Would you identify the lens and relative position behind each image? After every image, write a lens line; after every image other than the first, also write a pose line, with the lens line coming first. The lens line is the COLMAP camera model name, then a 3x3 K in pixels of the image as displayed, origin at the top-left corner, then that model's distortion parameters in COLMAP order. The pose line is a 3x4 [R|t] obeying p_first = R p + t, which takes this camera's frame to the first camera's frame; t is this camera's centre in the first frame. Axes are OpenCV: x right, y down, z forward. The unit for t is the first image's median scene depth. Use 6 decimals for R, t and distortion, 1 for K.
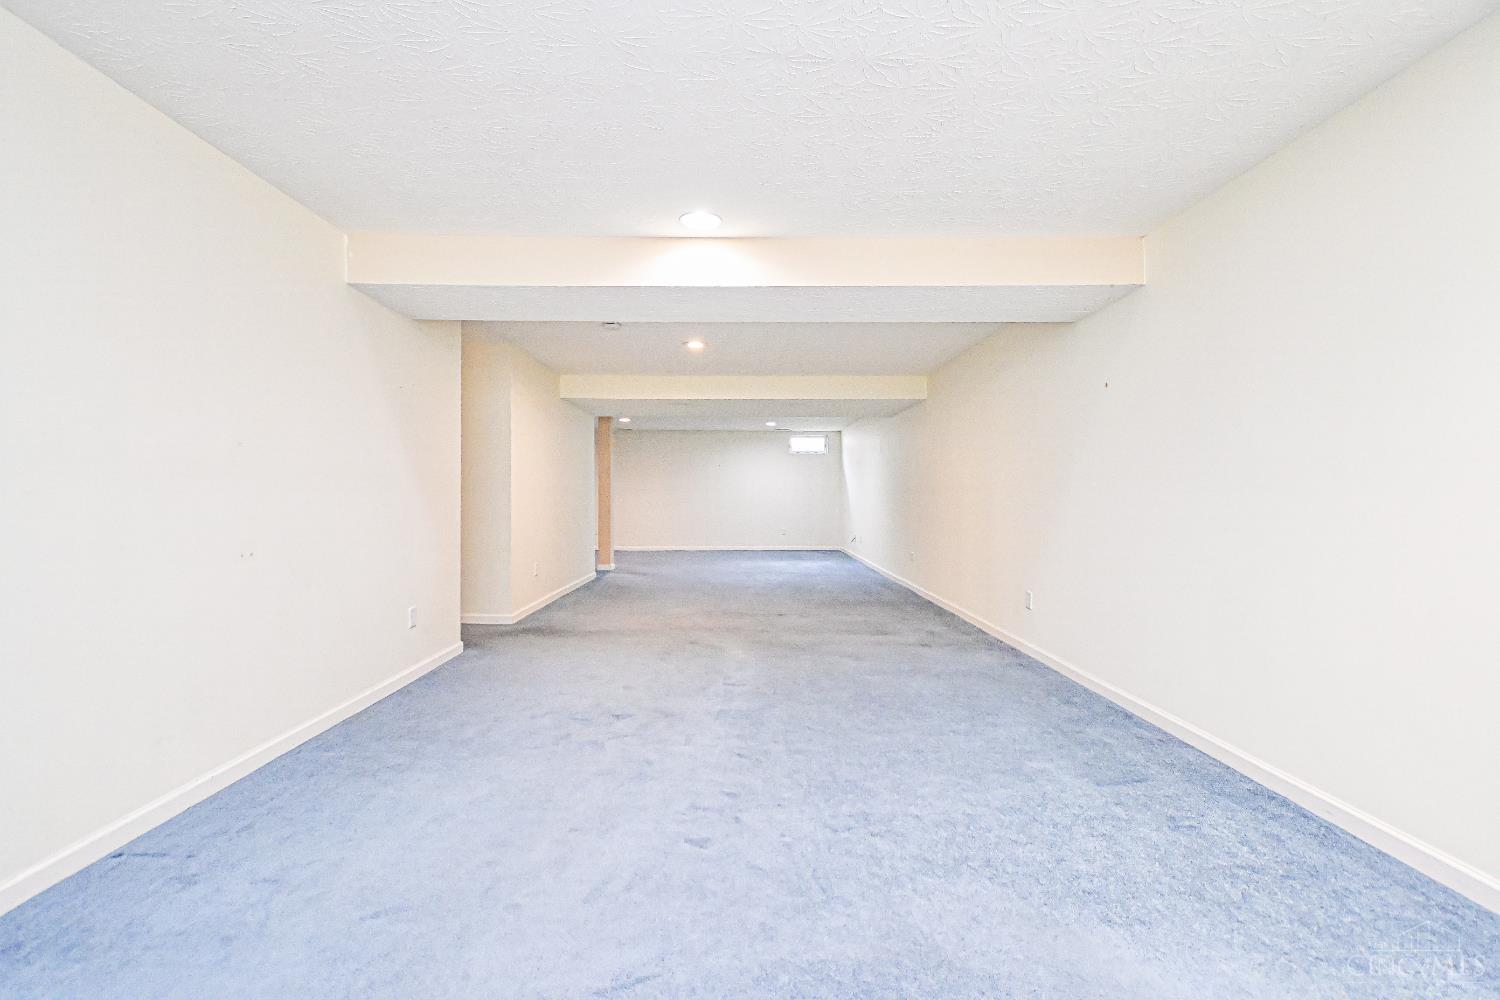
lens RADIAL K [[659.9, 0, 750.1], [0, 659.9, 496.8], [0, 0, 1]] dist [0.009101, -0.001726]
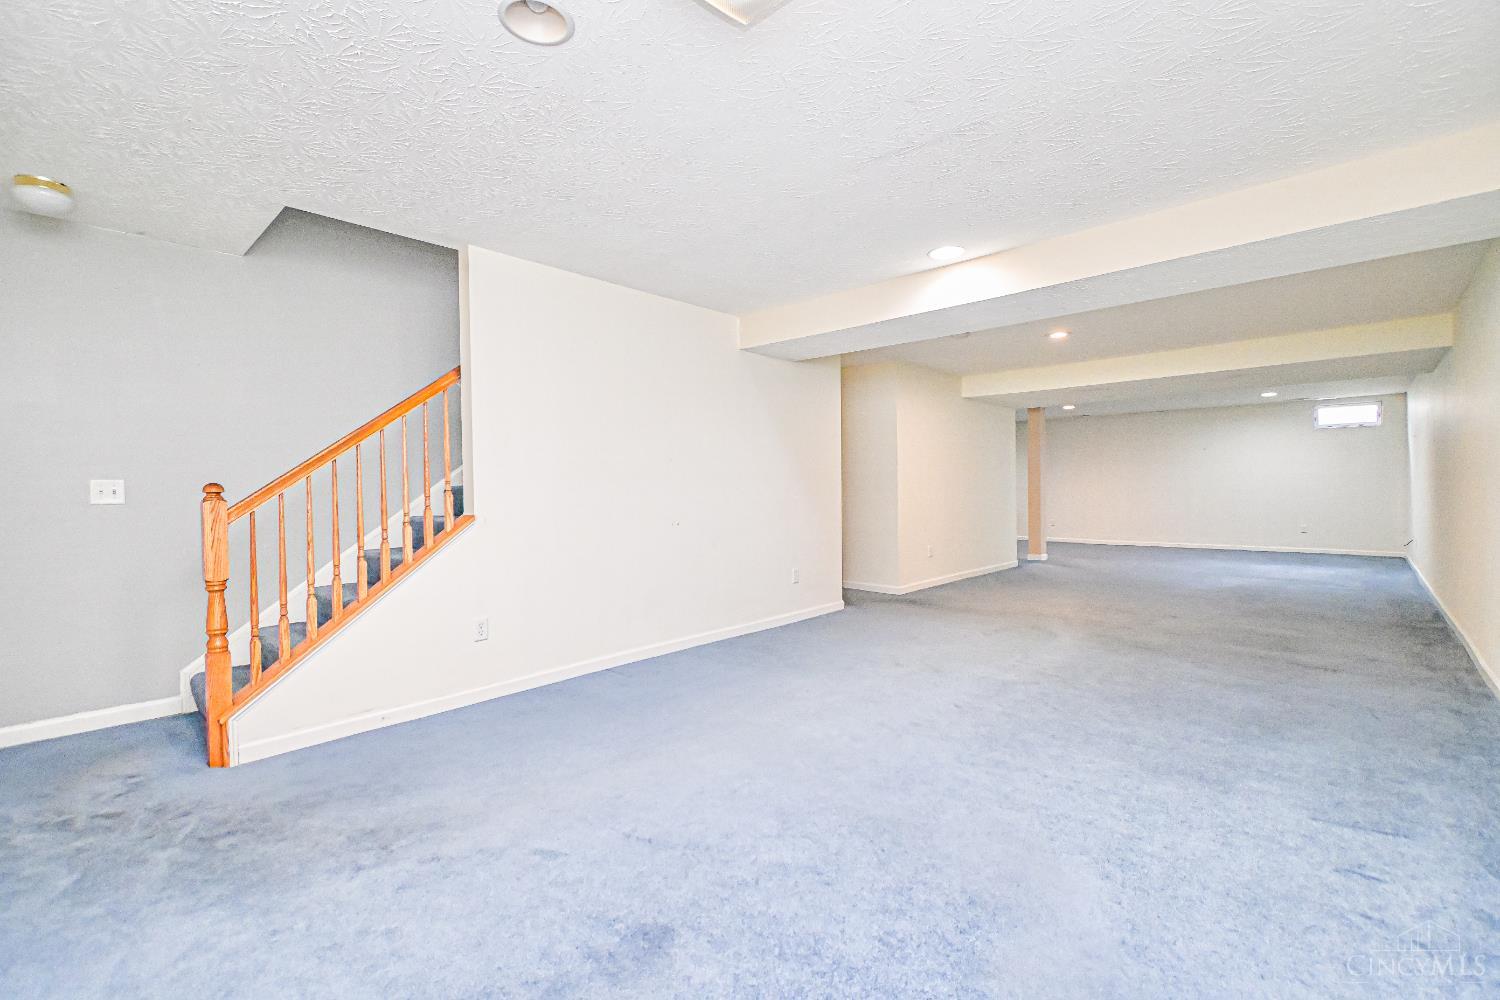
lens RADIAL K [[659.9, 0, 750.0], [0, 659.9, 497.4], [0, 0, 1]] dist [0.009101, -0.001726]
pose [[0.728188, 0.000434, -0.685377, 0.269808], [0.009411, 0.999899, 0.010633, 0.000561], [0.685312, -0.014193, 0.728111, -0.057204]]
